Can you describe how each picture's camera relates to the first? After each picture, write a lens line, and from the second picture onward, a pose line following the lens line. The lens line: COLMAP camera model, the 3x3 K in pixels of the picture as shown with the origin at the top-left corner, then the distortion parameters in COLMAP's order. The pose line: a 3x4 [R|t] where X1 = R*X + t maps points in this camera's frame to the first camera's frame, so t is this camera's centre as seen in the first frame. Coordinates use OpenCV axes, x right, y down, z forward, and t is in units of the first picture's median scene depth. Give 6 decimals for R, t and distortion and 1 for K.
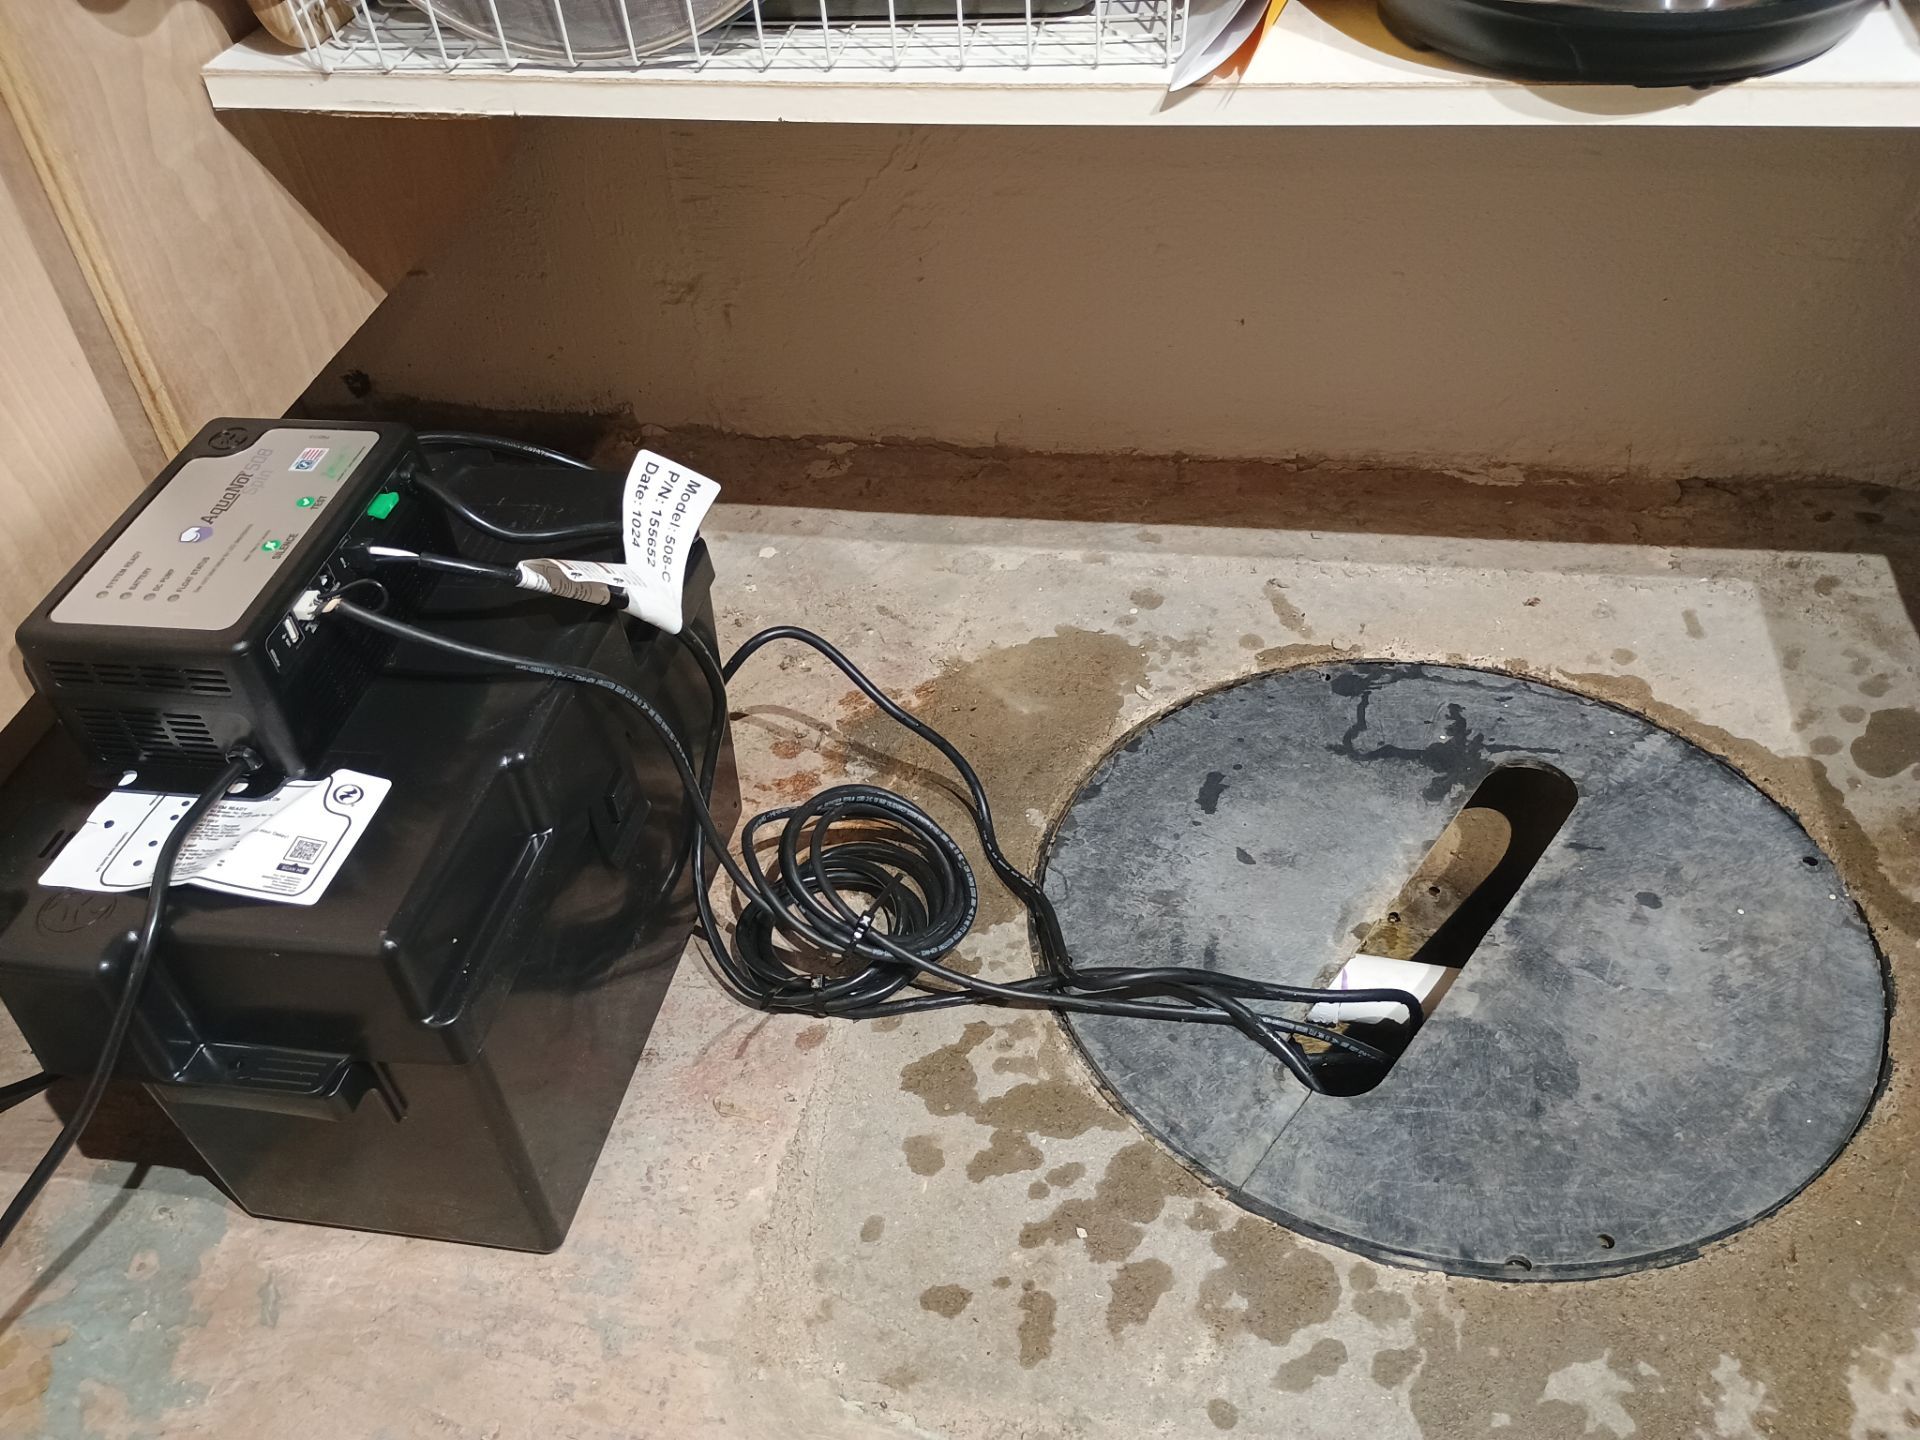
lens RADIAL K [[1649.6, 0, 958.1], [0, 1649.6, 742.1], [0, 0, 1]] dist [0.064504, -0.086924]
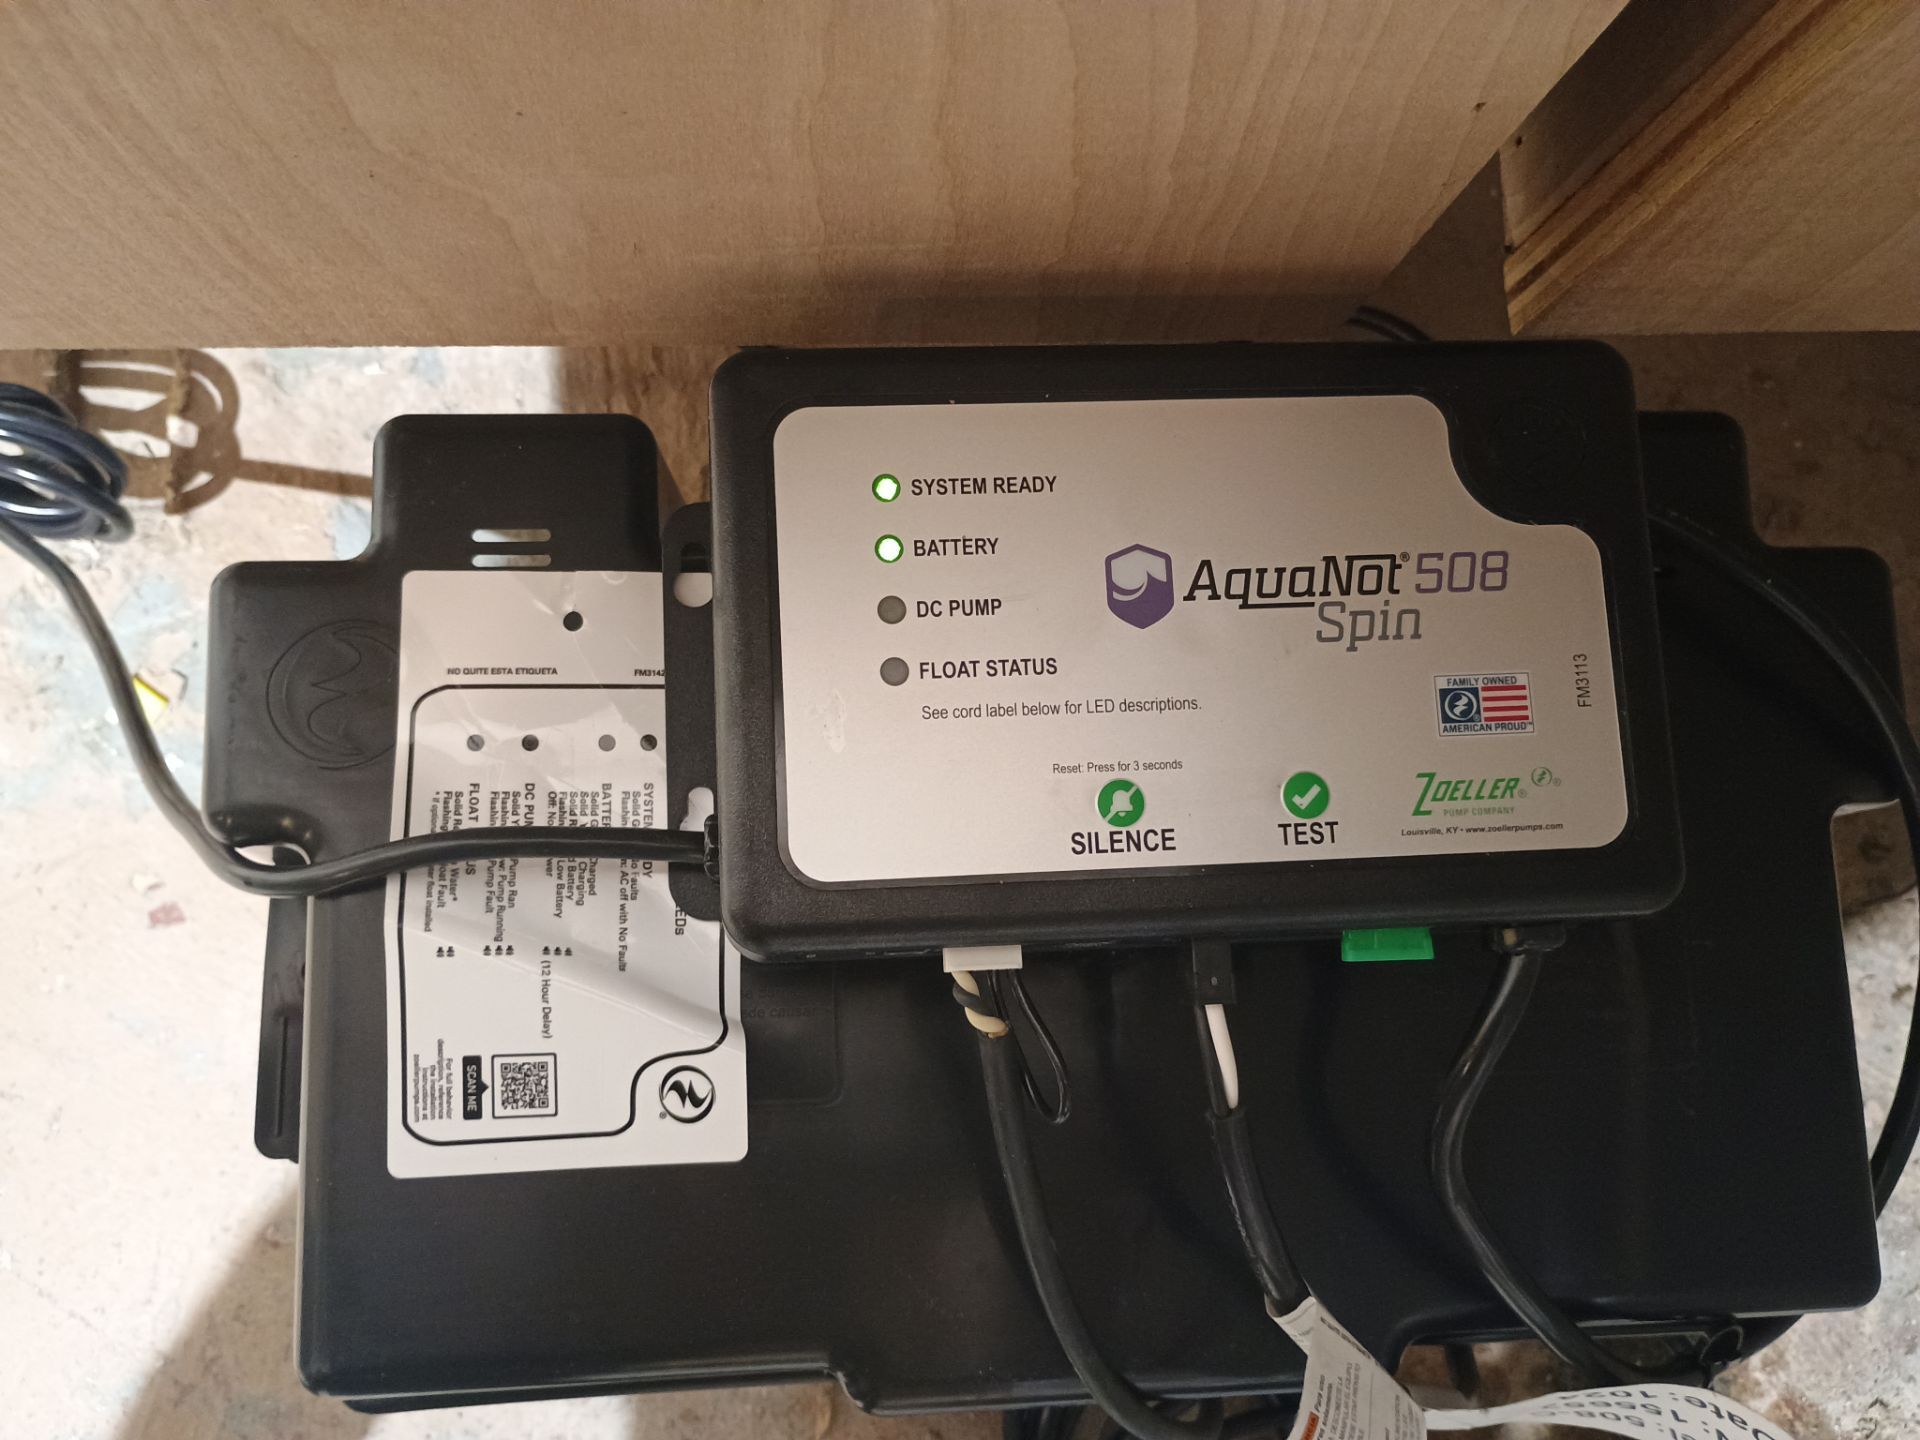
lens RADIAL K [[1592.3, 0, 954.1], [0, 1592.3, 702.0], [0, 0, 1]] dist [0.066172, -0.001689]
pose [[0.214217, 0.975924, -0.041017, -0.382172], [-0.742636, 0.190000, 0.642177, -0.301097], [0.634509, -0.107104, 0.765458, 0.606535]]
